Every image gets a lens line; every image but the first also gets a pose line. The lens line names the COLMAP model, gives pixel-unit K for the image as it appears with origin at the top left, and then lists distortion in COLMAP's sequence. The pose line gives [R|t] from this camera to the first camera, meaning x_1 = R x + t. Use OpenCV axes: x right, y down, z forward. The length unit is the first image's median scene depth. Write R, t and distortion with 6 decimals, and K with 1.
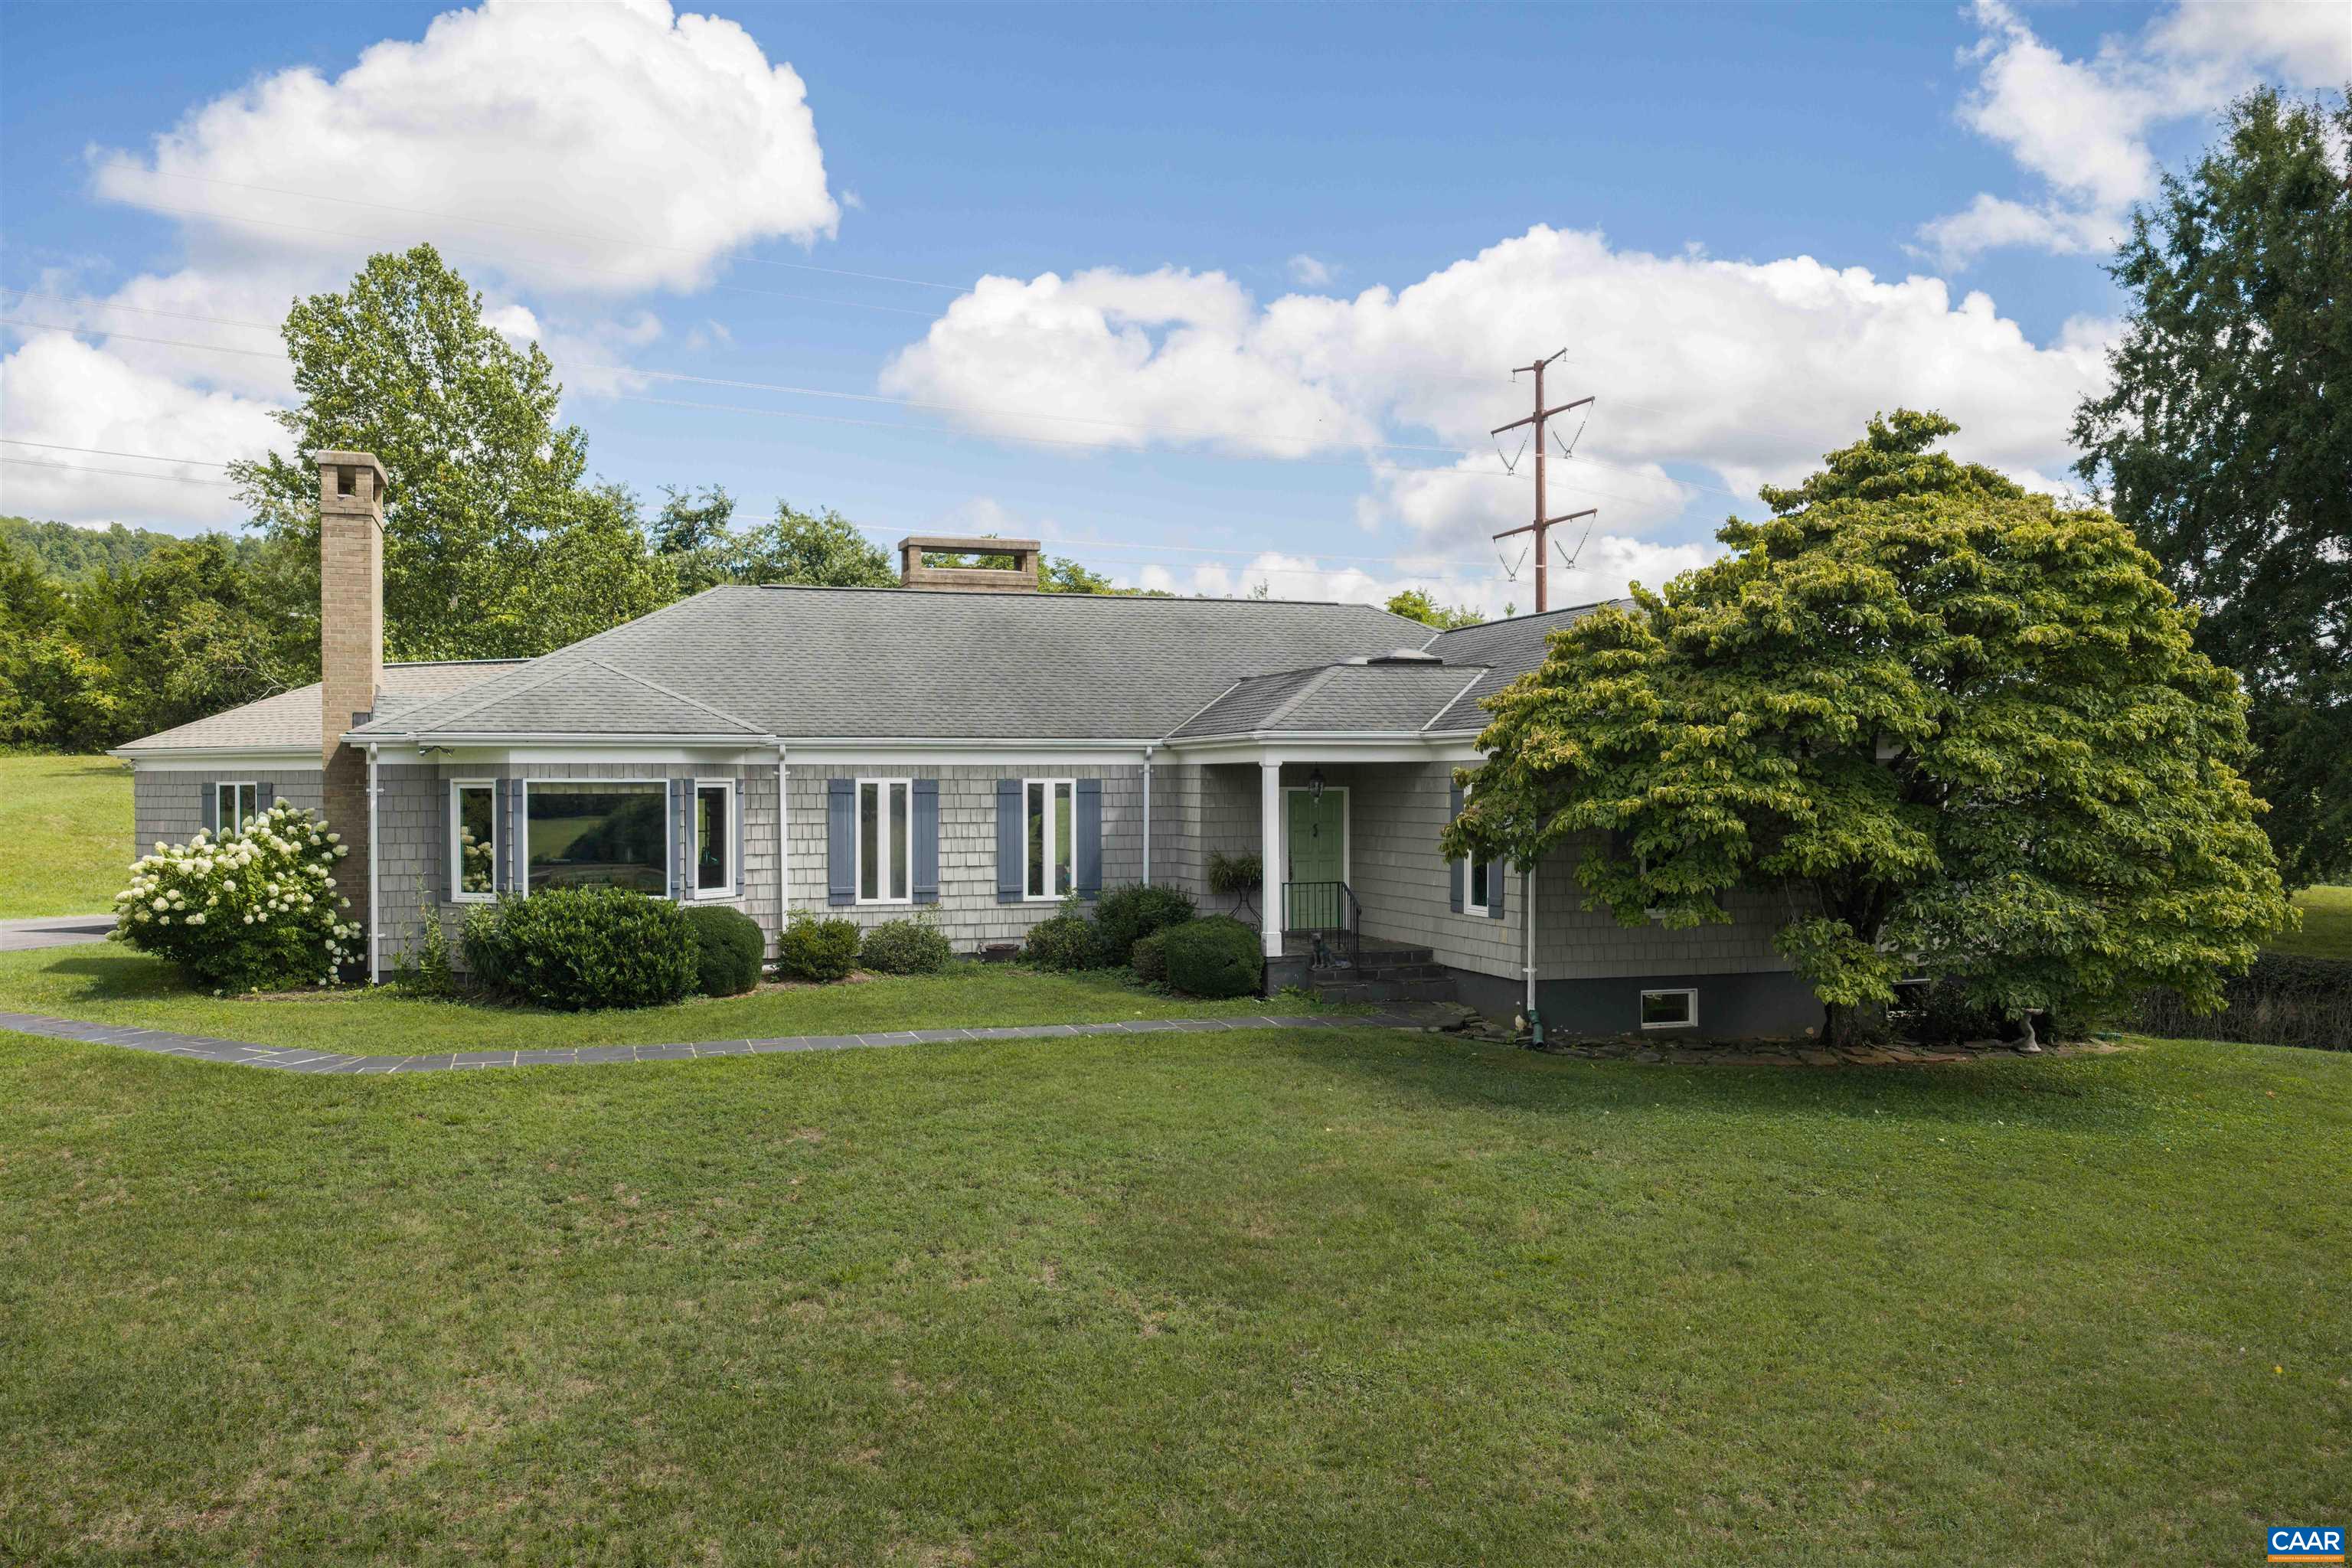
lens RADIAL K [[1950.9, 0, 1161.5], [0, 1950.9, 744.6], [0, 0, 1]] dist [0.005819, -0.009270]
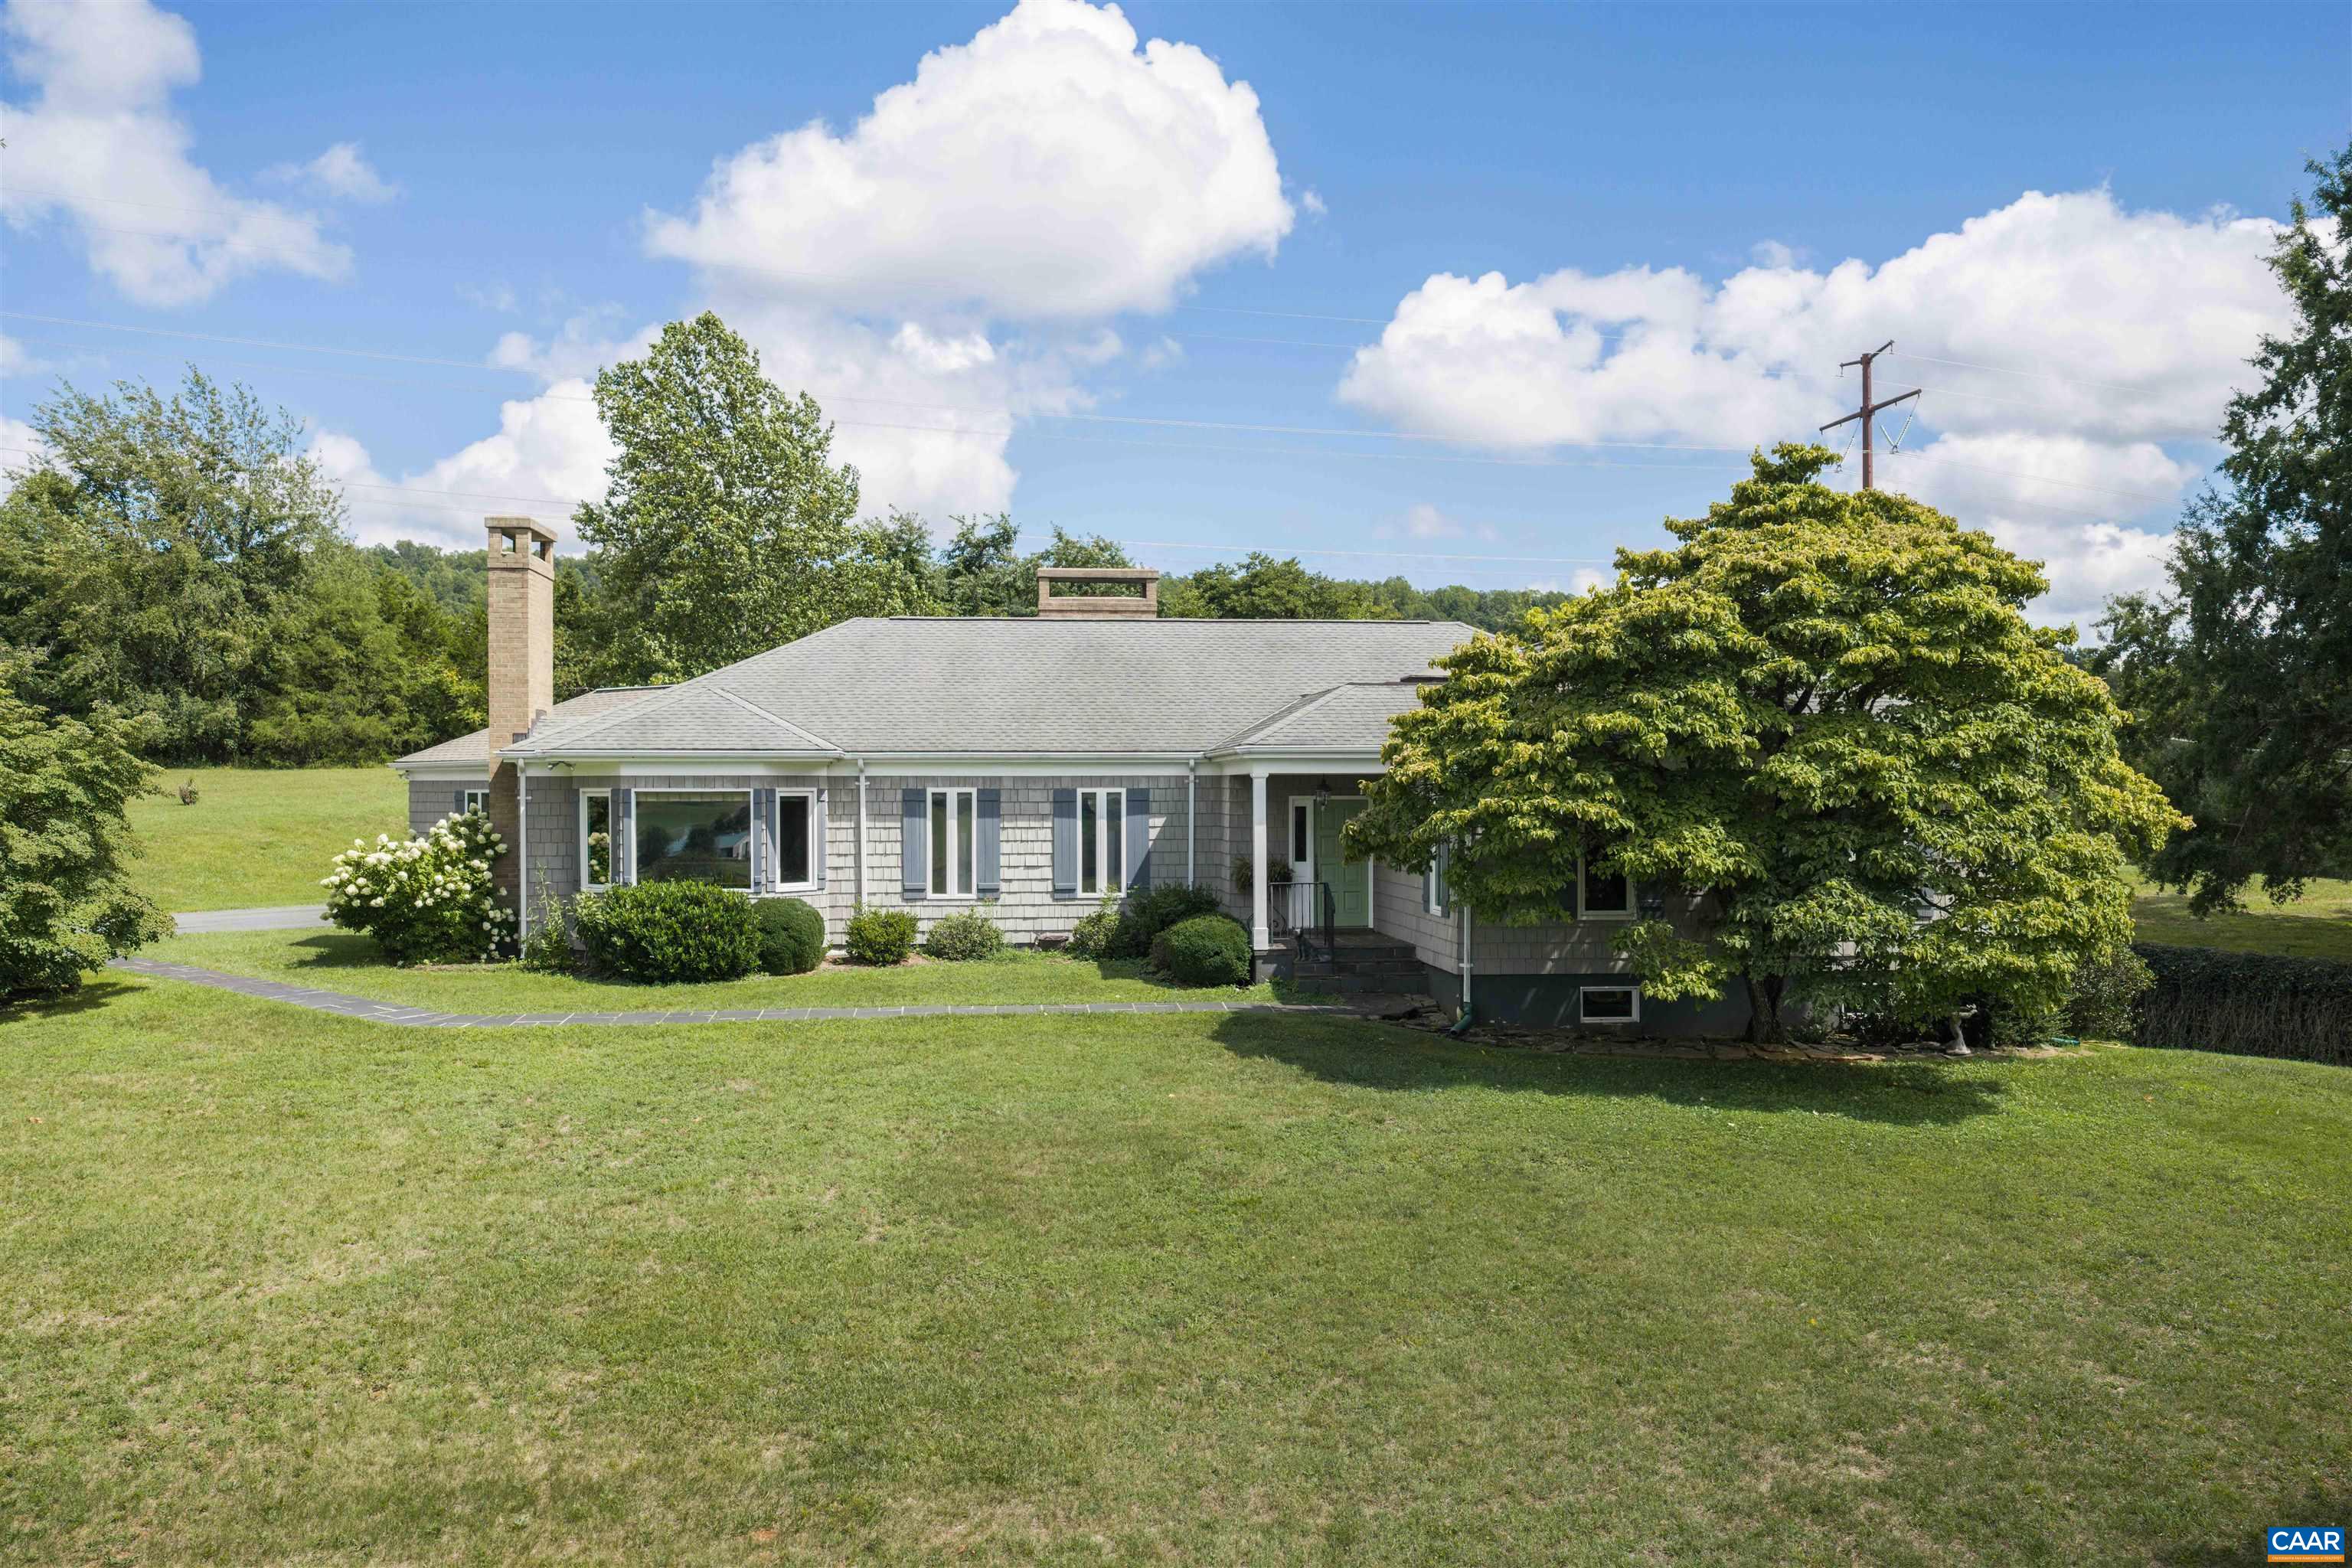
lens RADIAL K [[1942.2, 0, 1180.2], [0, 1942.2, 802.8], [0, 0, 1]] dist [0.023987, -0.040375]
pose [[0.978395, 0.002883, -0.206724, 0.249086], [0.002799, 0.999626, 0.027186, -0.005279], [0.206725, -0.027177, 0.978021, -0.090199]]
